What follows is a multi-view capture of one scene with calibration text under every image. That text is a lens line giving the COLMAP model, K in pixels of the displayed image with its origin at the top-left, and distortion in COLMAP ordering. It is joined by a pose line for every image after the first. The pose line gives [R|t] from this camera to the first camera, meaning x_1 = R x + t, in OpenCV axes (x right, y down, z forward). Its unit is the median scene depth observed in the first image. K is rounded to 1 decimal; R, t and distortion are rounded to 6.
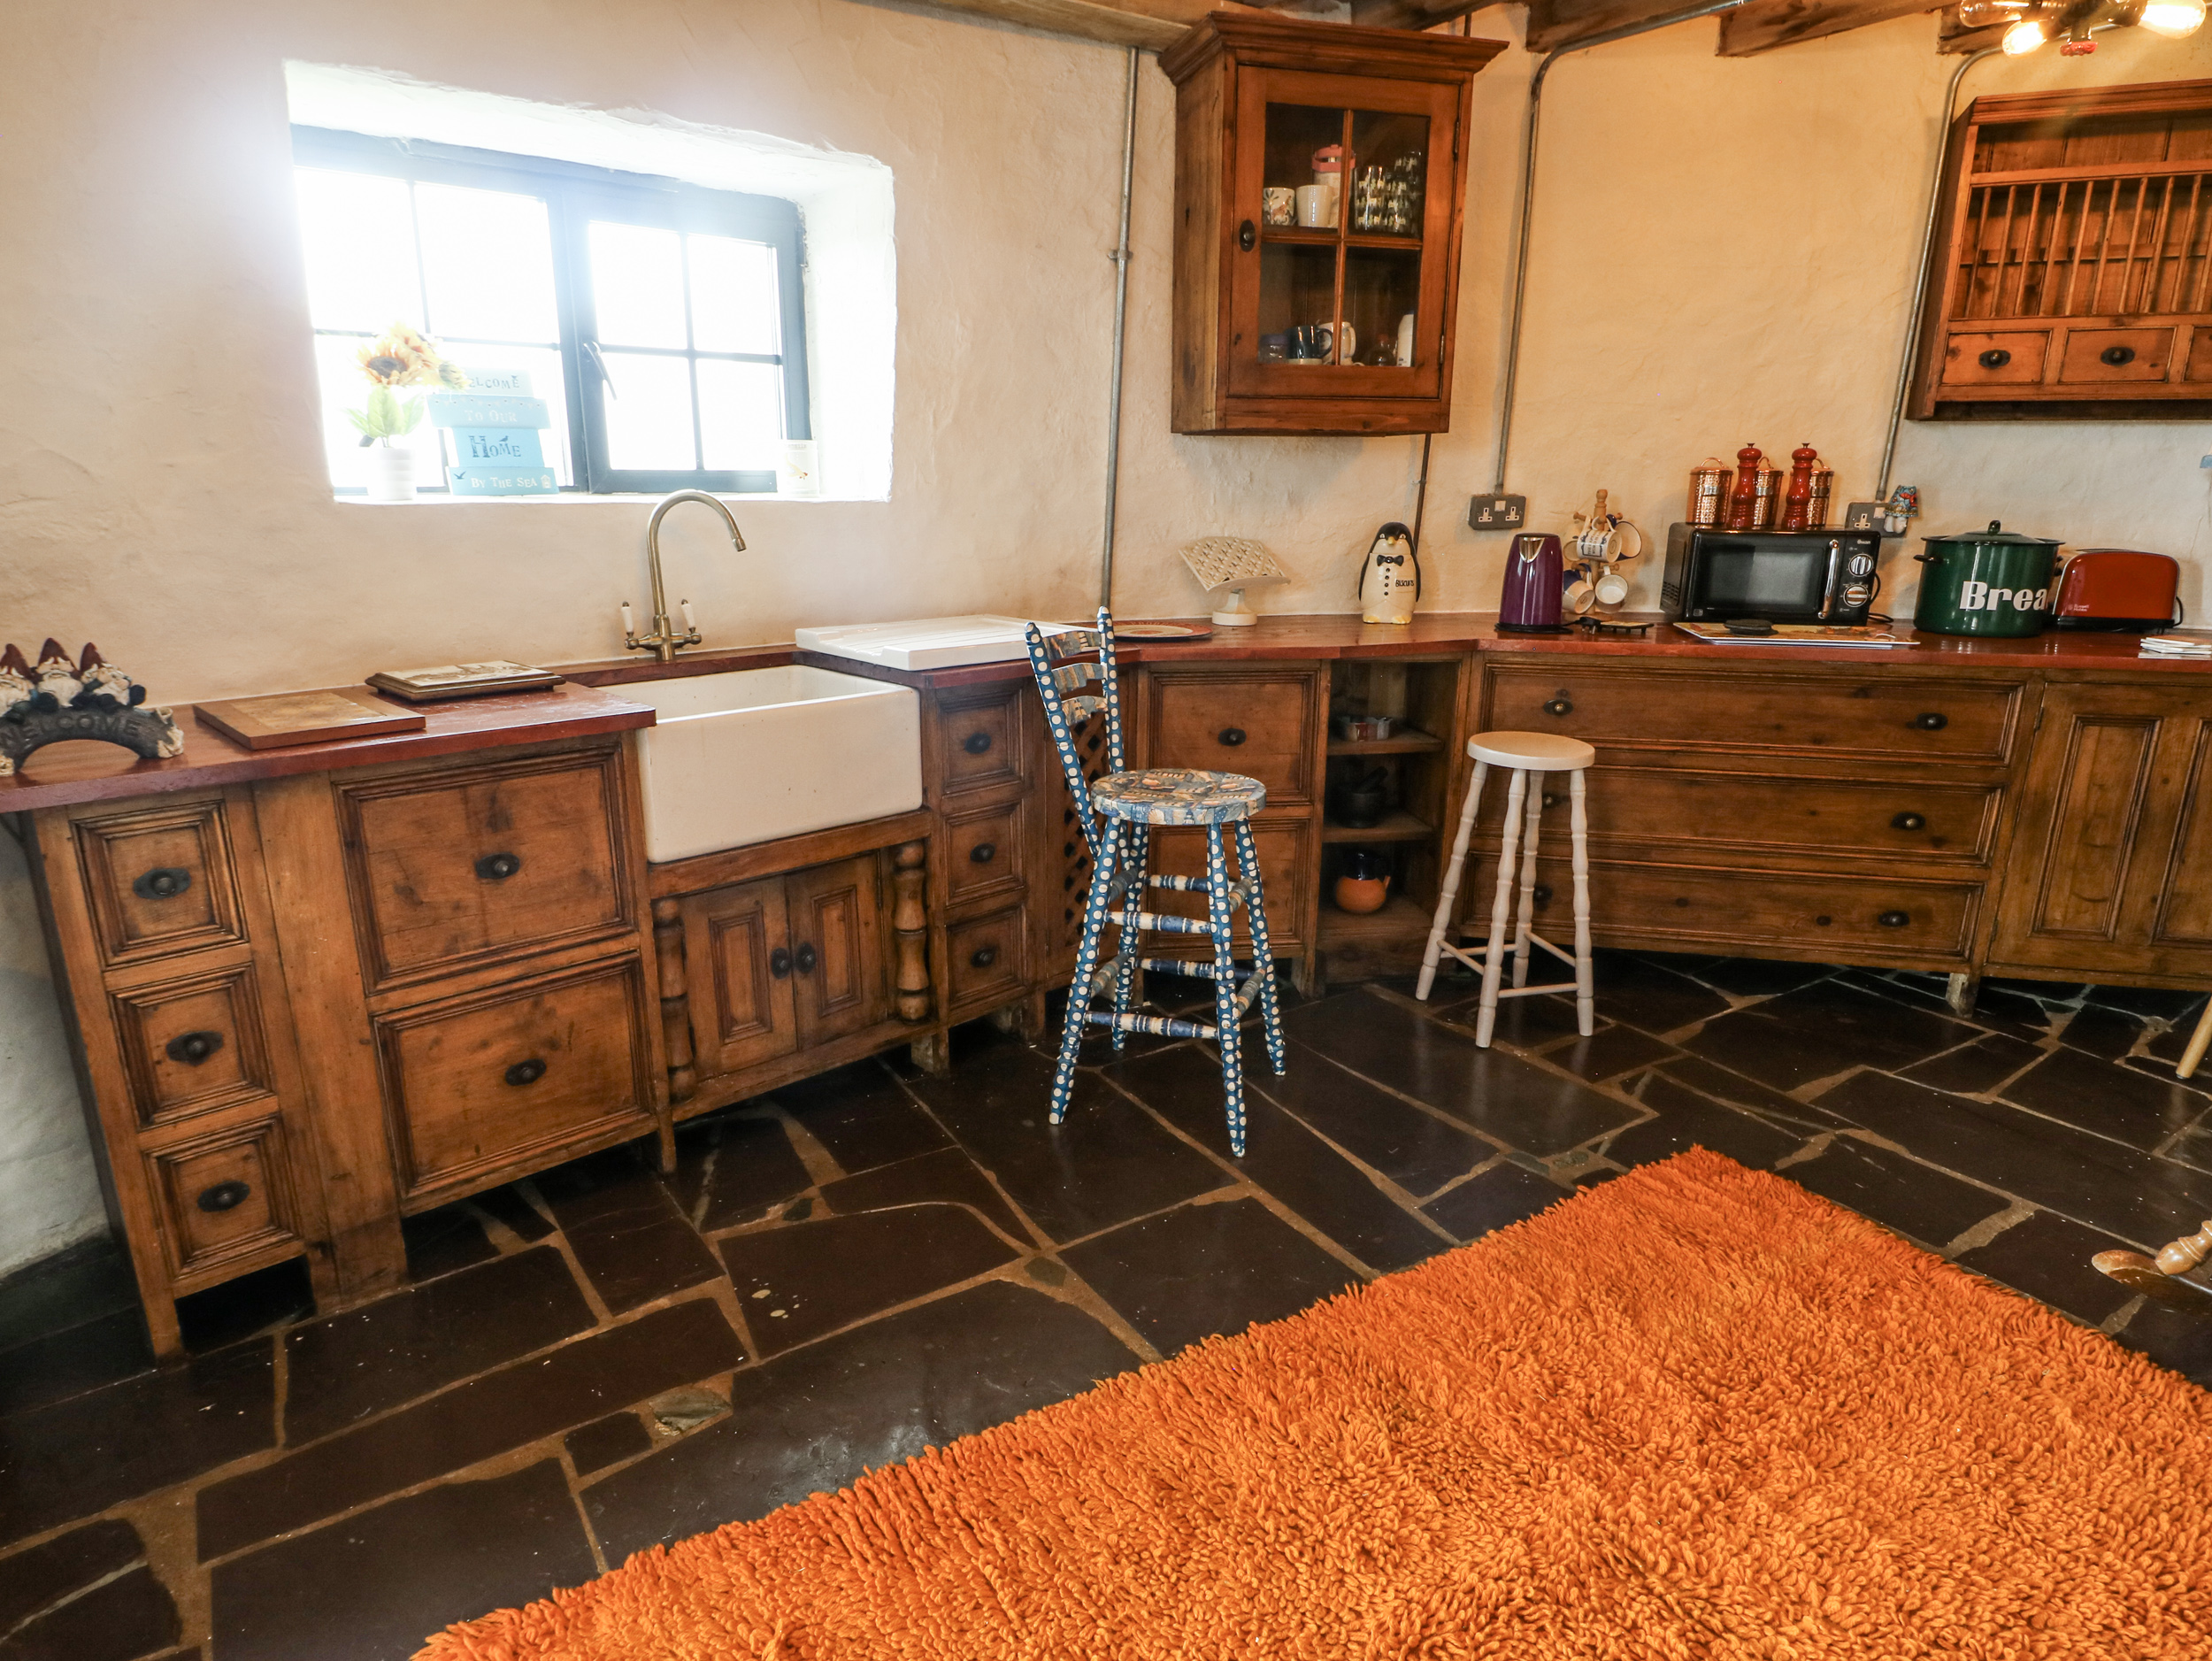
lens RADIAL K [[1293.7, 0, 1105.9], [0, 1293.7, 827.4], [0, 0, 1]] dist [0.004591, -0.010792]
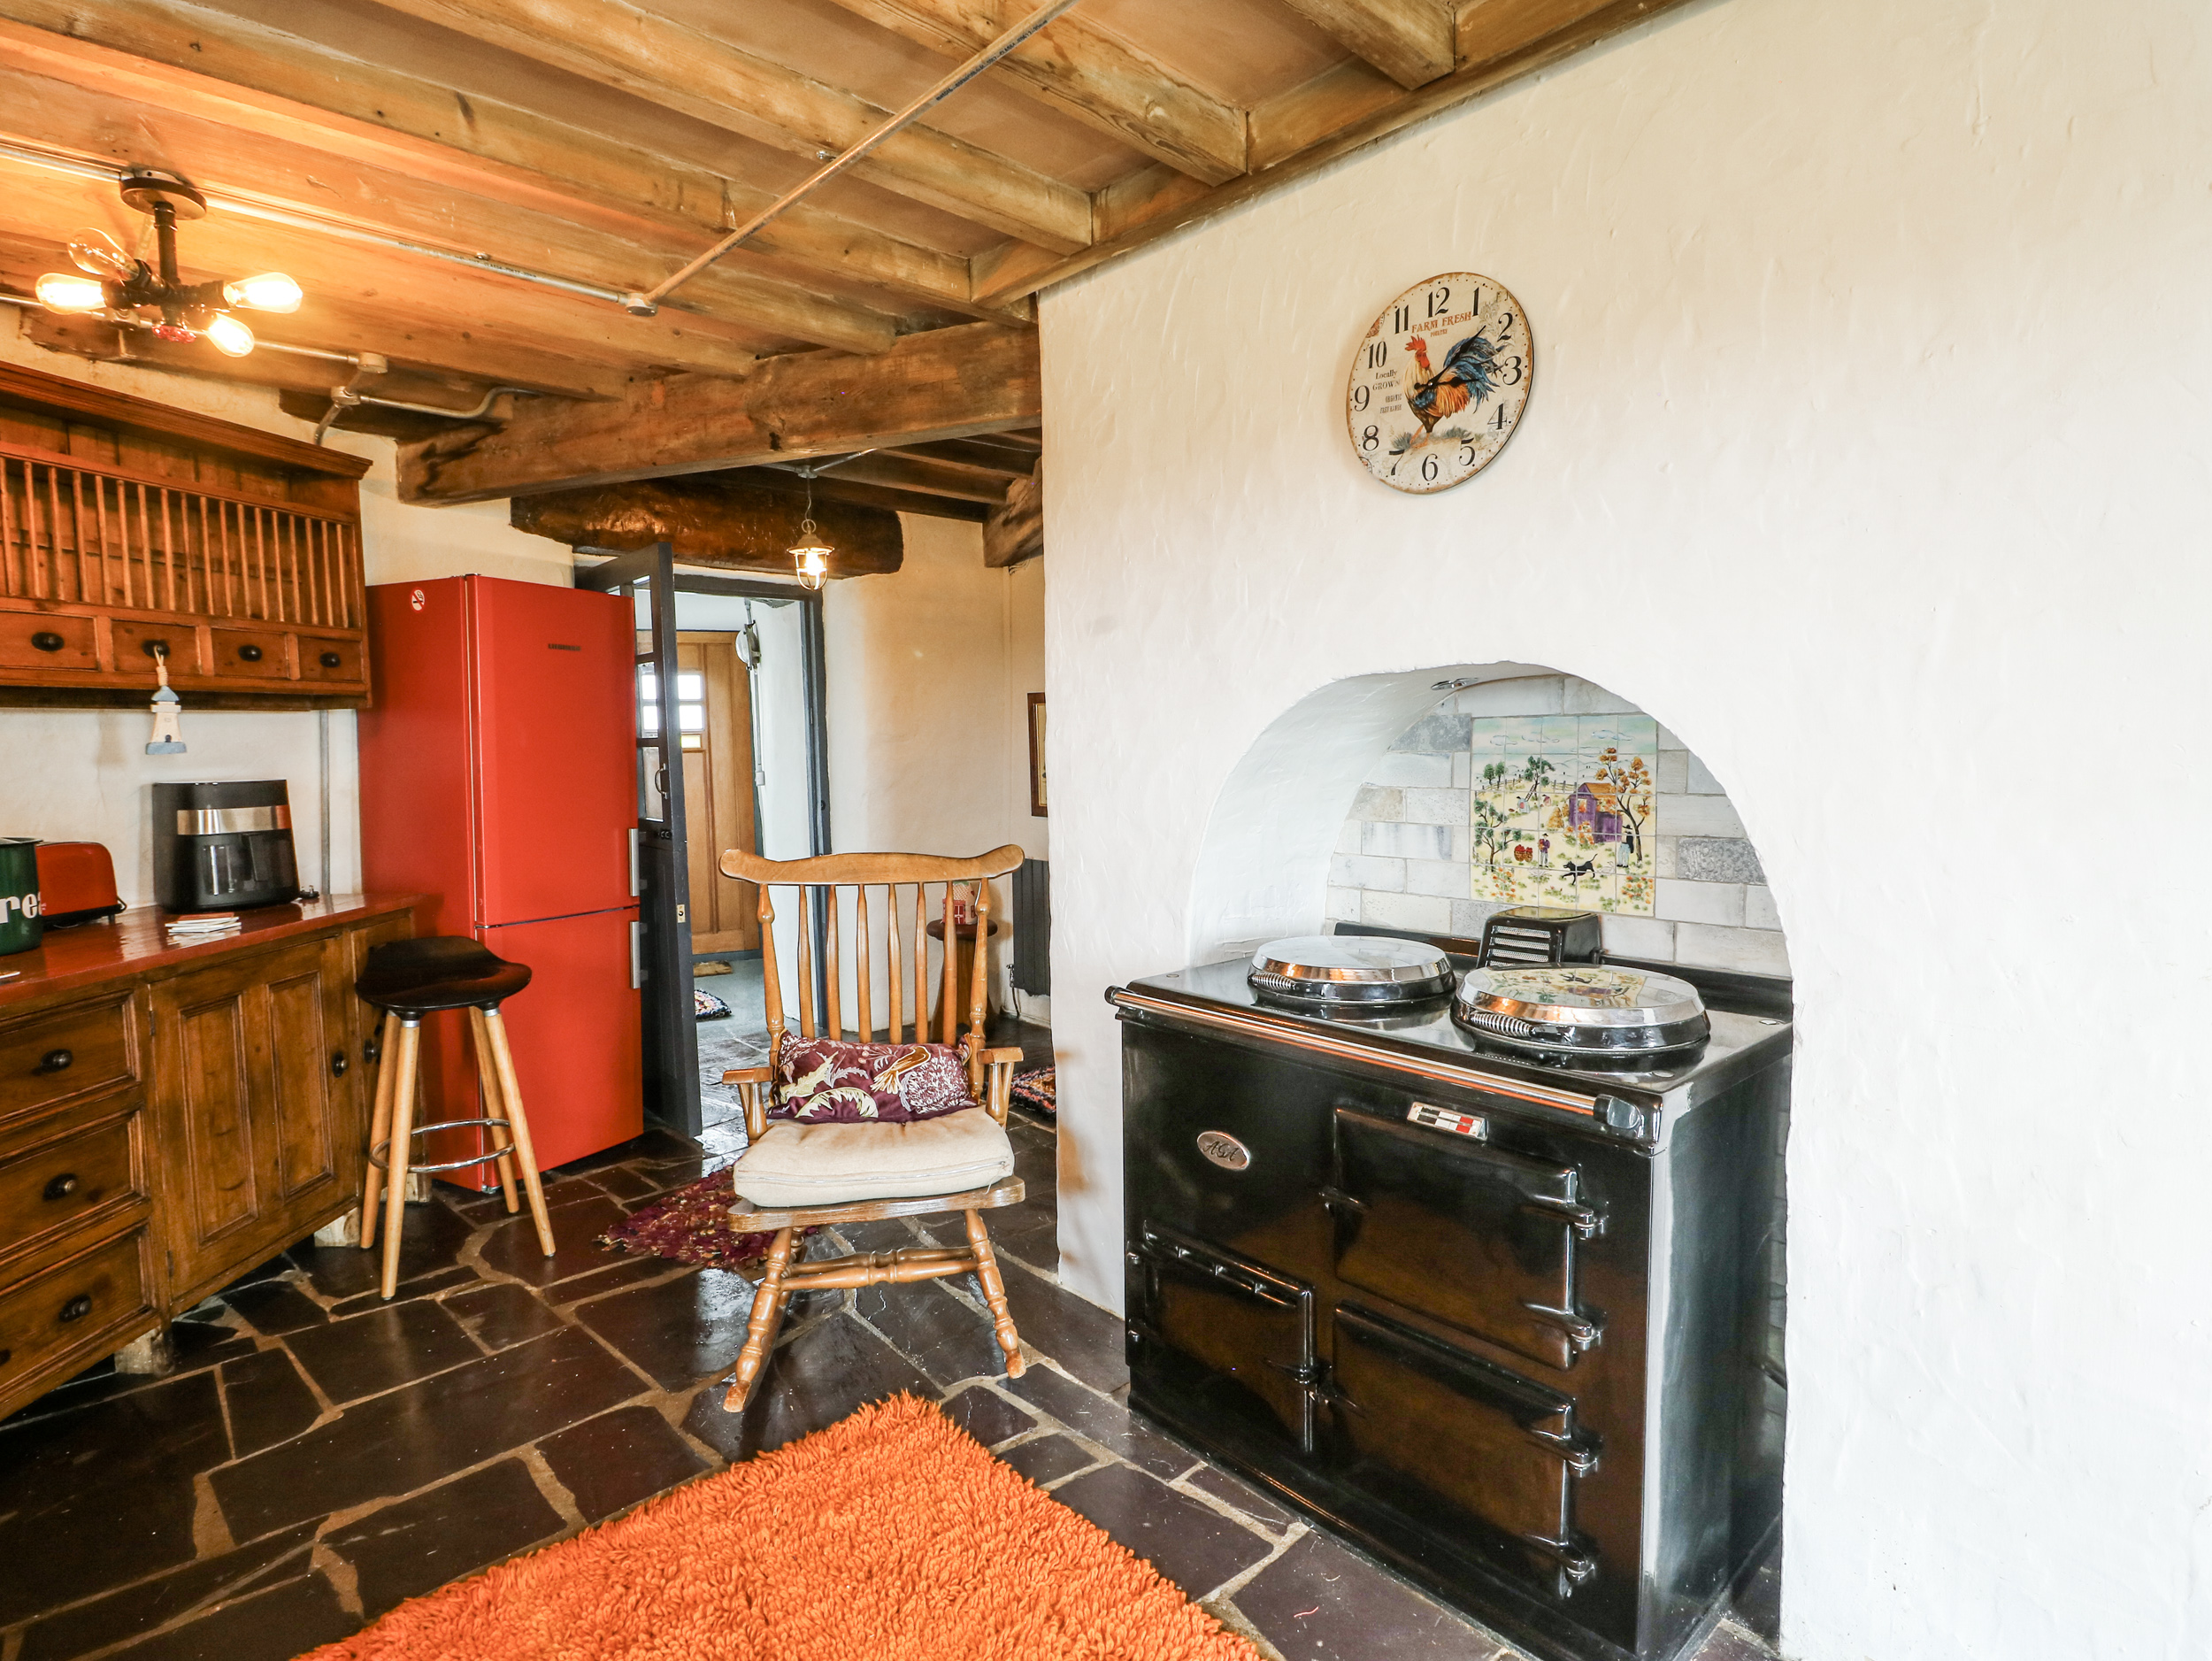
lens RADIAL K [[1155.1, 0, 1105.1], [0, 1155.1, 827.7], [0, 0, 1]] dist [0.002538, -0.014764]
pose [[-0.175426, -0.078583, 0.981351, -0.177823], [0.279745, 0.951741, 0.126219, -0.130020], [-0.943911, 0.296670, -0.144977, 0.445889]]
